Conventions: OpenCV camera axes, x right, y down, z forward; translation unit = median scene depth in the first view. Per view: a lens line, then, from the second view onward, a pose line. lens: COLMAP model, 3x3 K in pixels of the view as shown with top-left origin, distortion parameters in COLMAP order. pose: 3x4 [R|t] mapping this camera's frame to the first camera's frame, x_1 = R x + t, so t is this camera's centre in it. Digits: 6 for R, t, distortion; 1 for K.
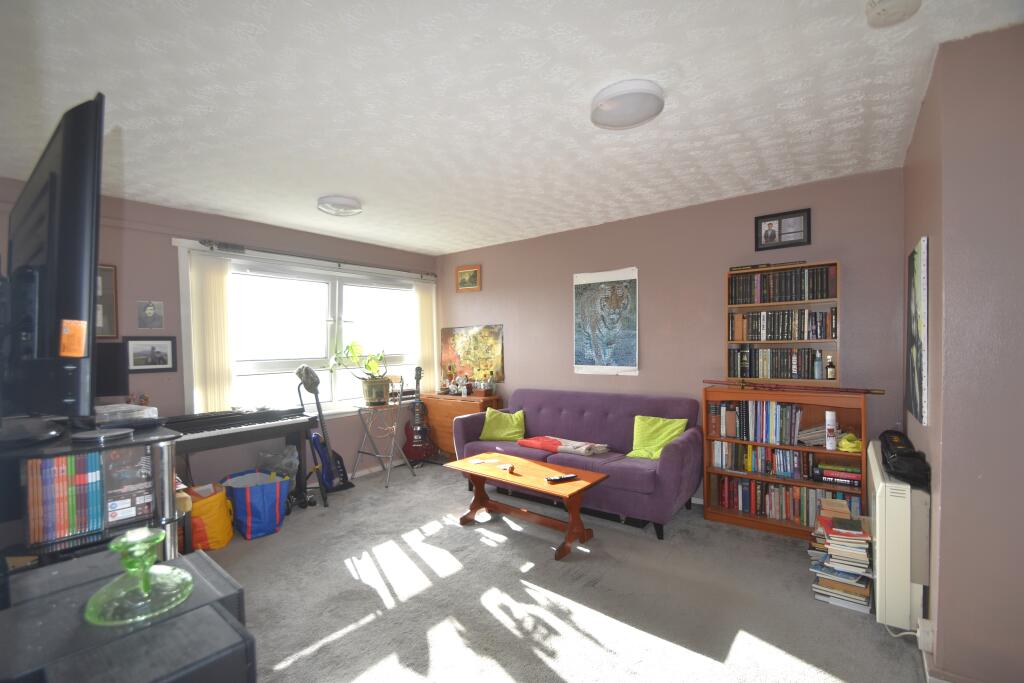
lens RADIAL K [[447.8, 0, 498.7], [0, 447.8, 358.4], [0, 0, 1]] dist [0.001849, -0.000387]
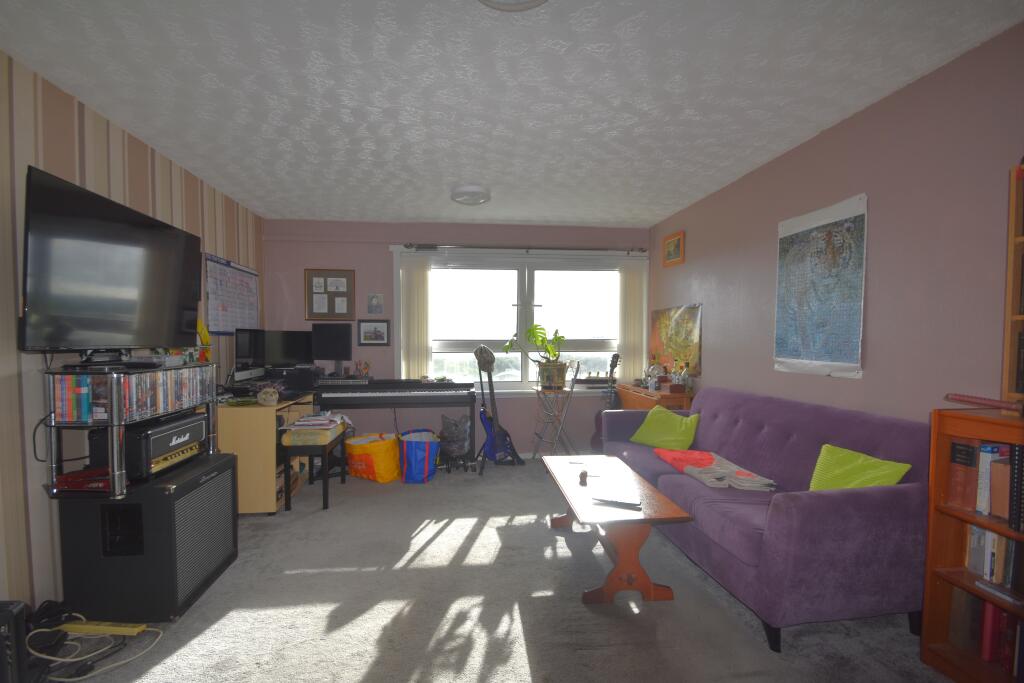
lens RADIAL K [[447.8, 0, 498.7], [0, 447.8, 358.4], [0, 0, 1]] dist [0.001849, -0.000387]
pose [[0.706824, 0.048465, -0.705727, 0.388298], [-0.035206, 0.998824, 0.033333, 0.008440], [0.706513, 0.001285, 0.707699, 0.249736]]
